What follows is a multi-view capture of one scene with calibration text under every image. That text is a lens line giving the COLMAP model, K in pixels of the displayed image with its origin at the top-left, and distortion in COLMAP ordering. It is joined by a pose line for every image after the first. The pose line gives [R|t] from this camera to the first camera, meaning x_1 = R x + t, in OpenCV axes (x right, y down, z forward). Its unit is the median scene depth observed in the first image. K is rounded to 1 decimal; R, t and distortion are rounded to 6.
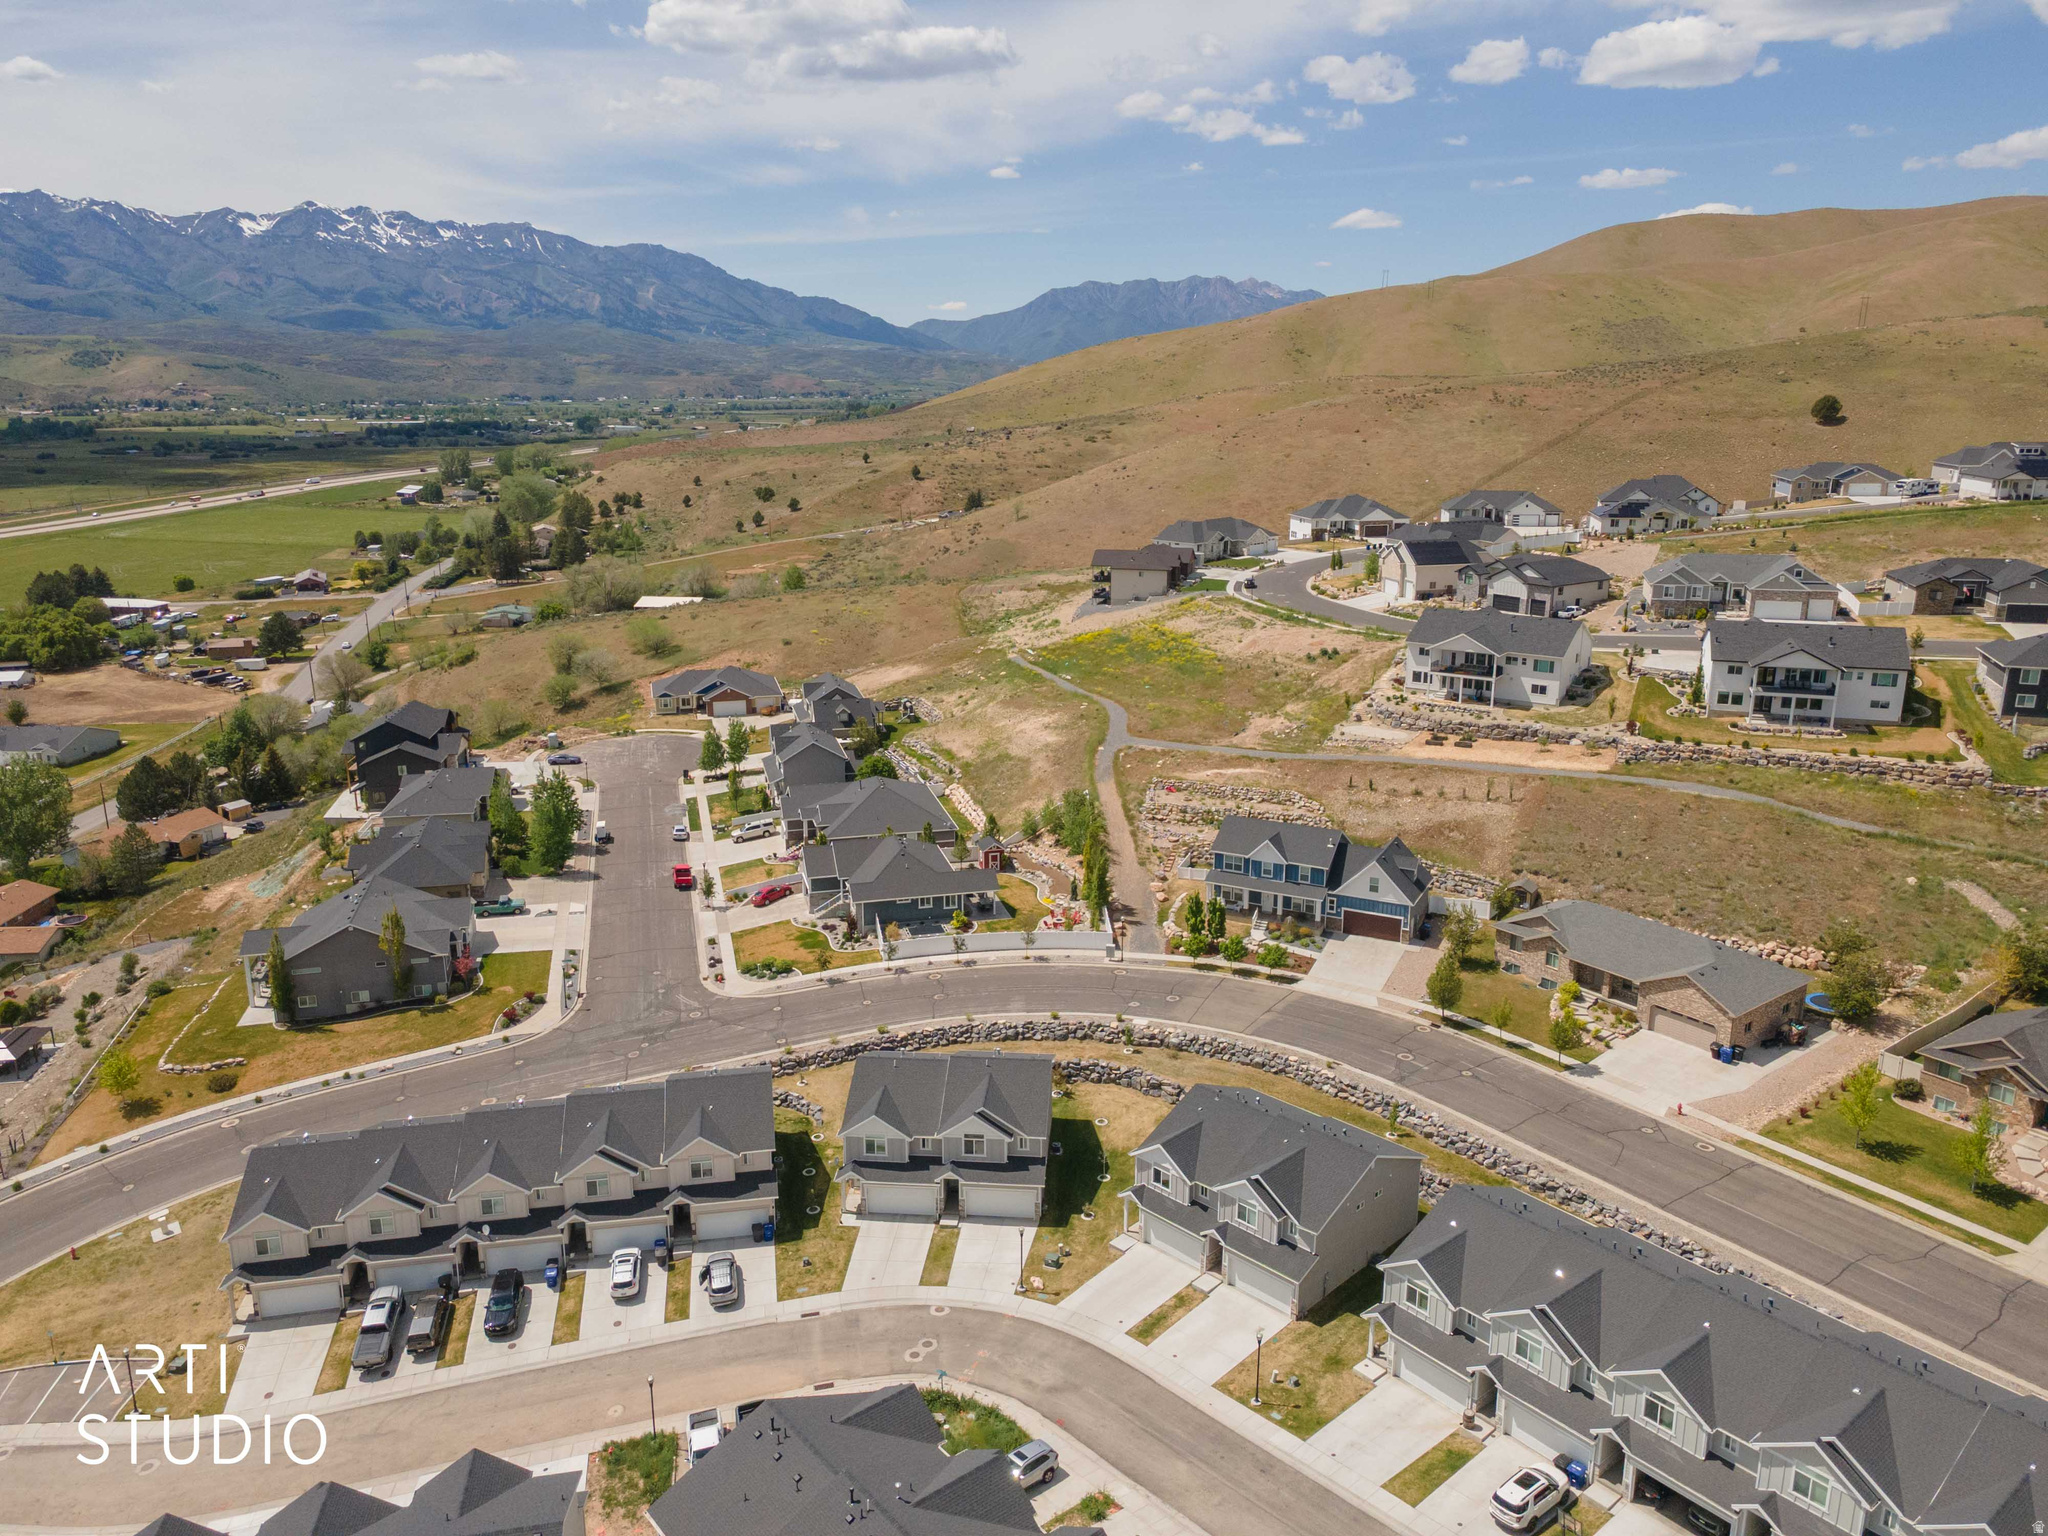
lens RADIAL K [[1491.9, 0, 1005.6], [0, 1491.9, 764.2], [0, 0, 1]] dist [0.021113, 0.050076]
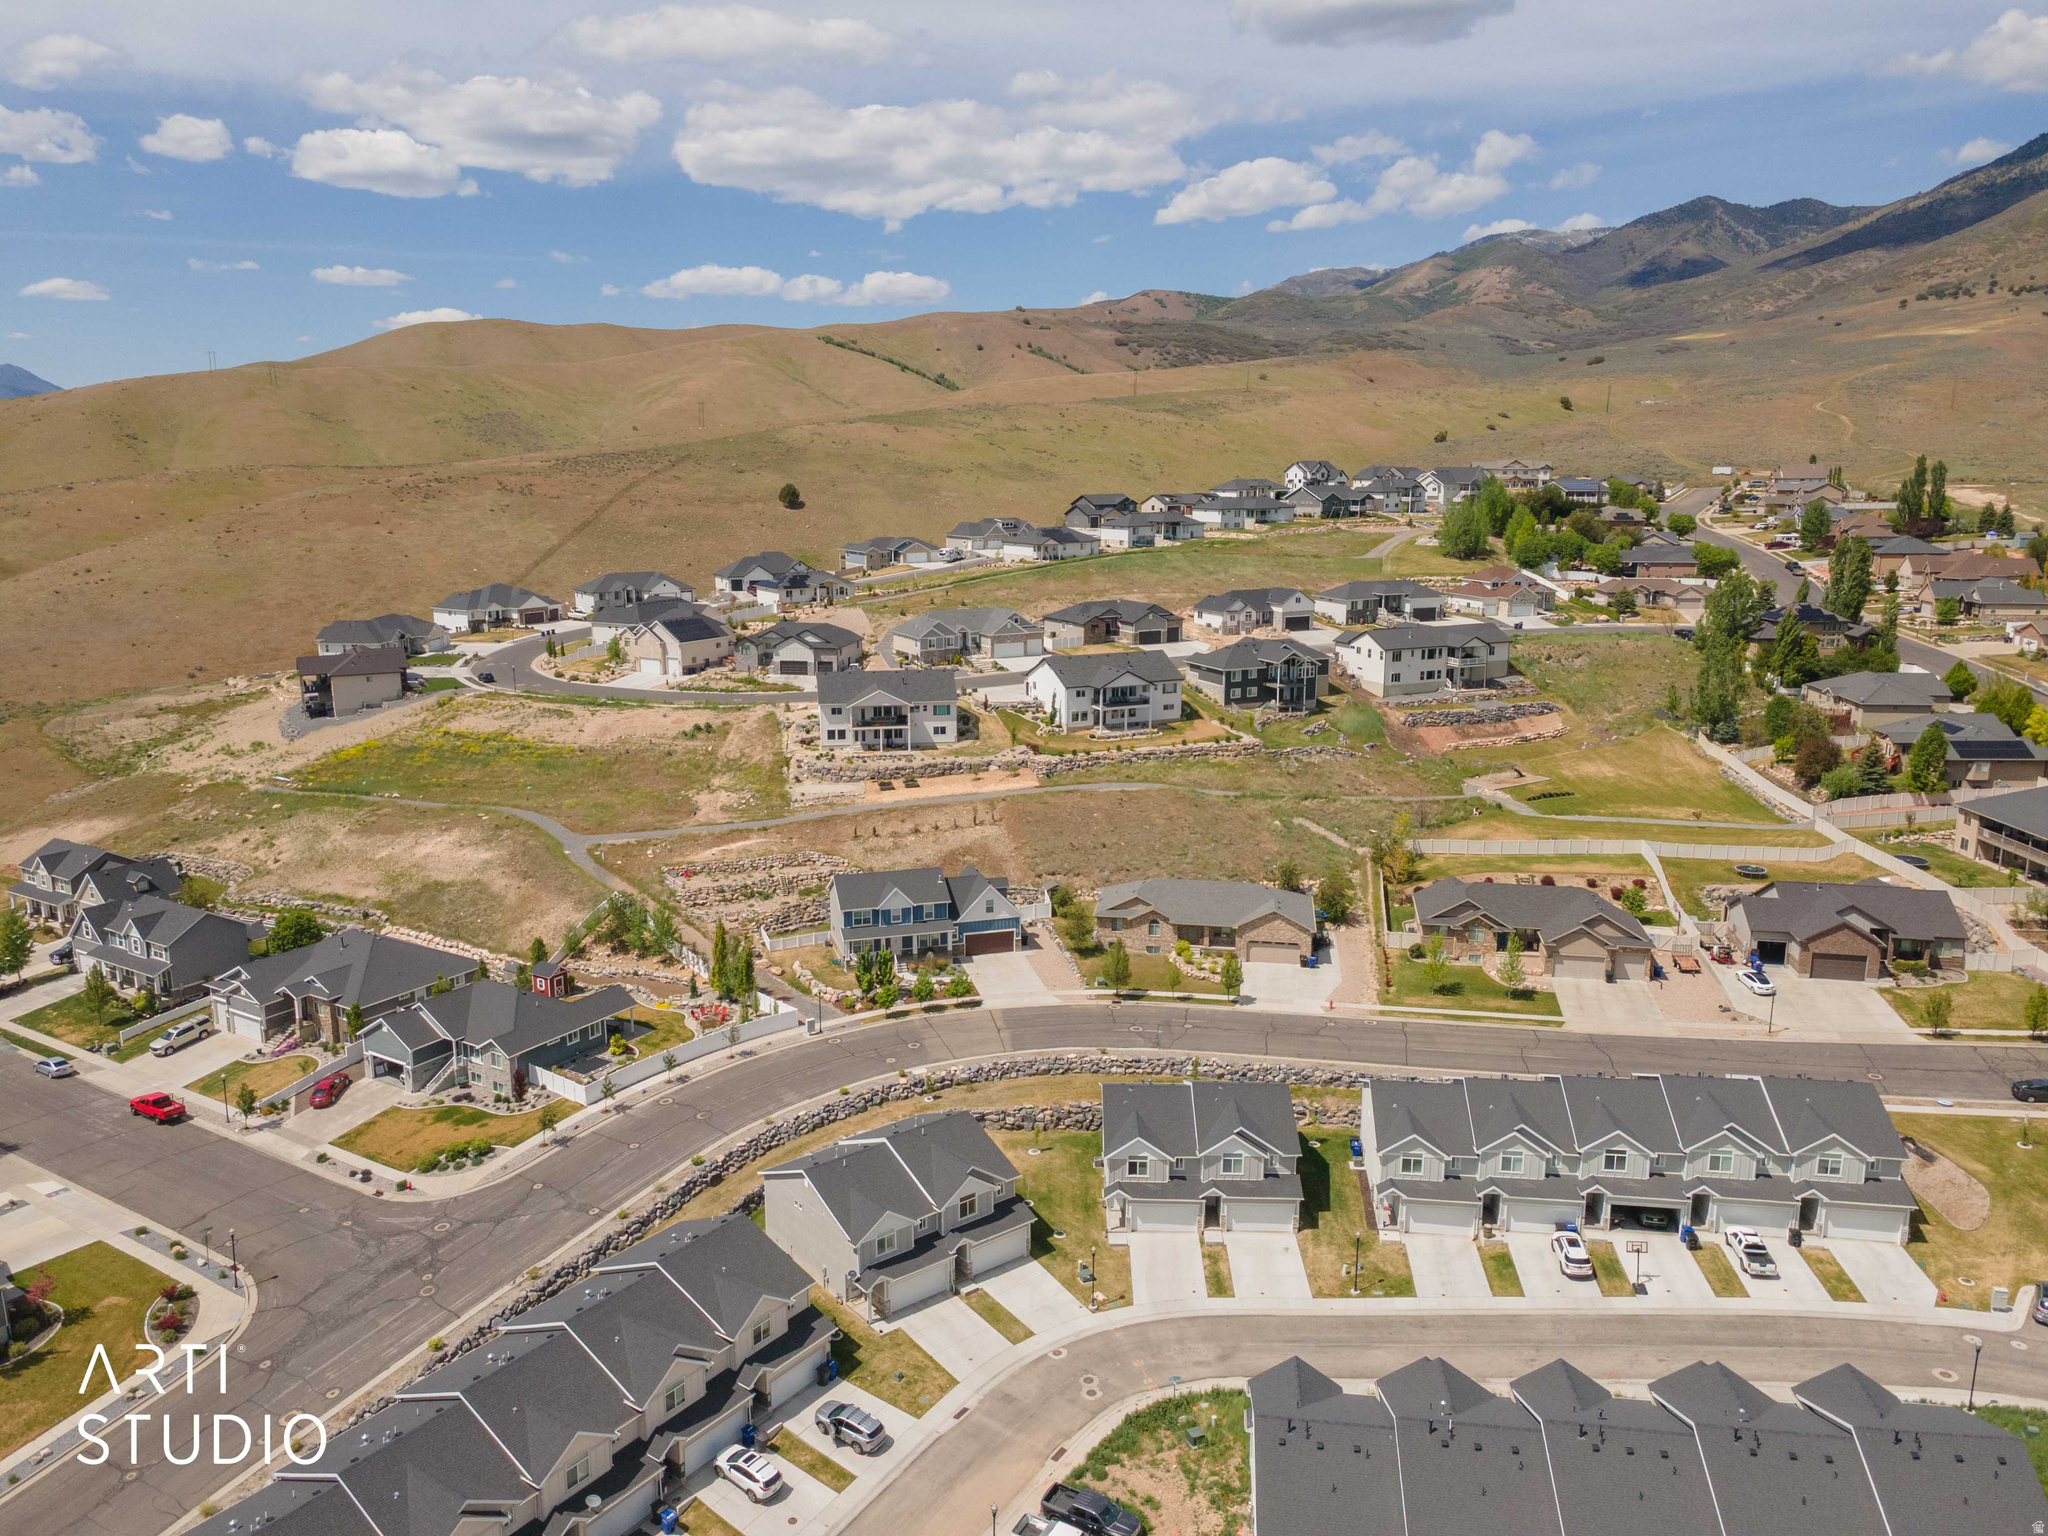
lens RADIAL K [[1473.0, 0, 1024.0], [0, 1473.0, 768.0], [0, 0, 1]] dist [0.050417, -0.000921]
pose [[0.728380, -0.142915, 0.670102, -0.398332], [0.178441, 0.983823, 0.015864, -0.030271], [-0.661529, 0.108018, 0.742099, 0.123530]]
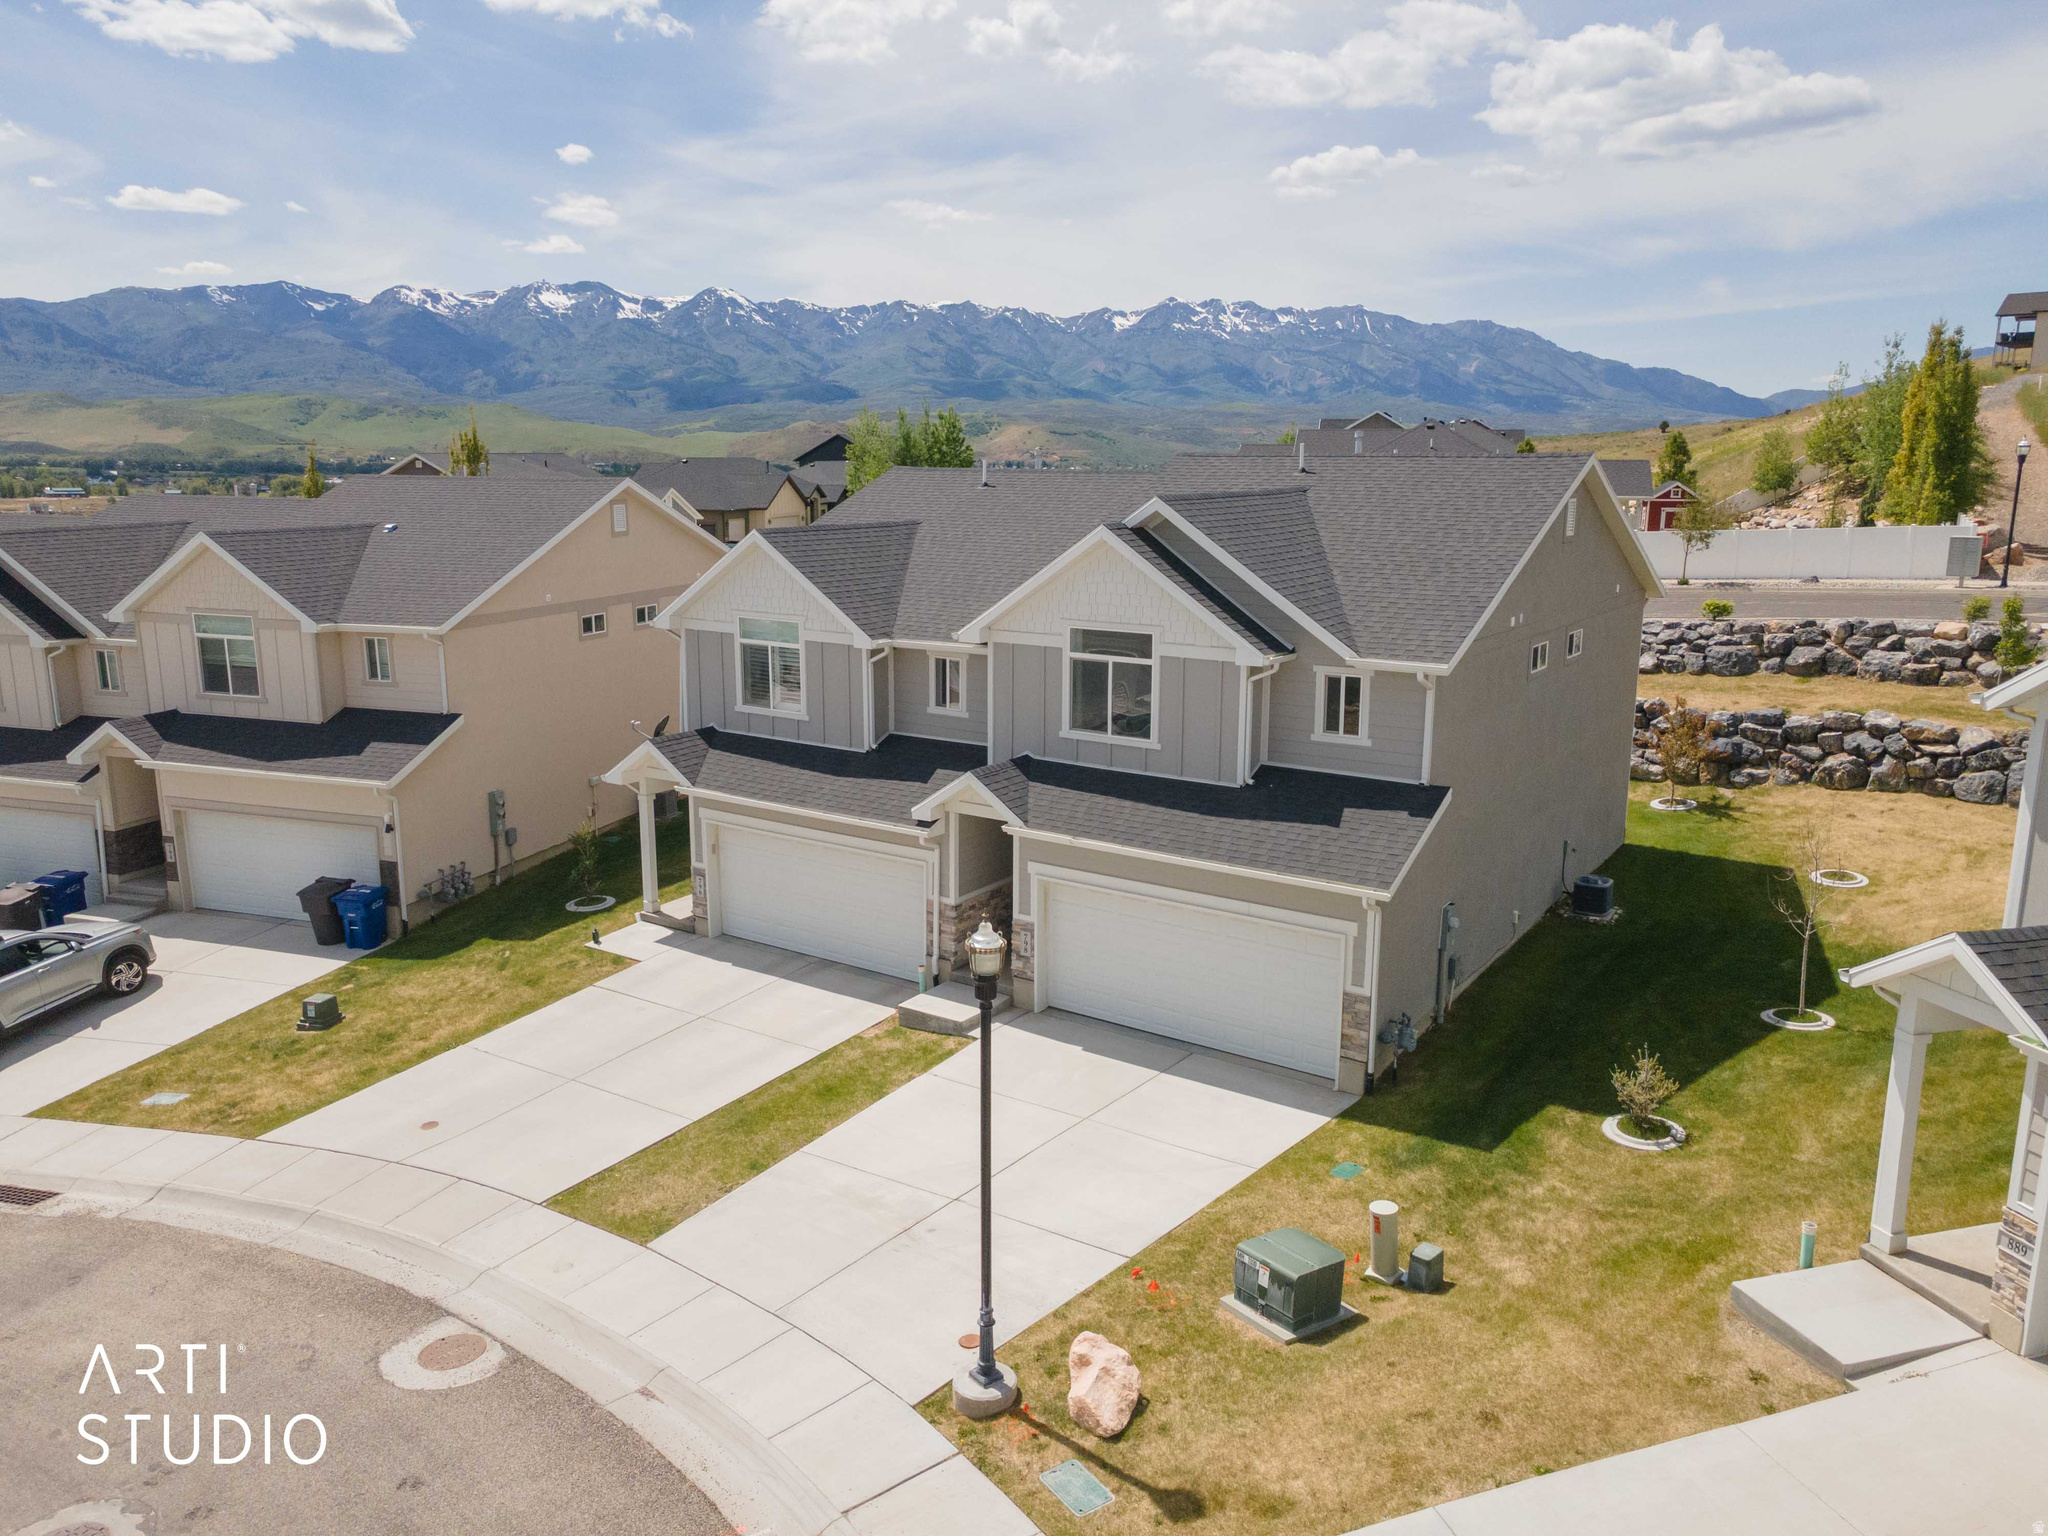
lens RADIAL K [[1491.9, 0, 1005.6], [0, 1491.9, 764.2], [0, 0, 1]] dist [0.021113, 0.050076]
pose [[0.869400, 0.107139, -0.482354, 0.044127], [-0.131443, 0.991182, -0.016754, 0.170833], [0.476306, 0.077968, 0.875816, 0.506922]]
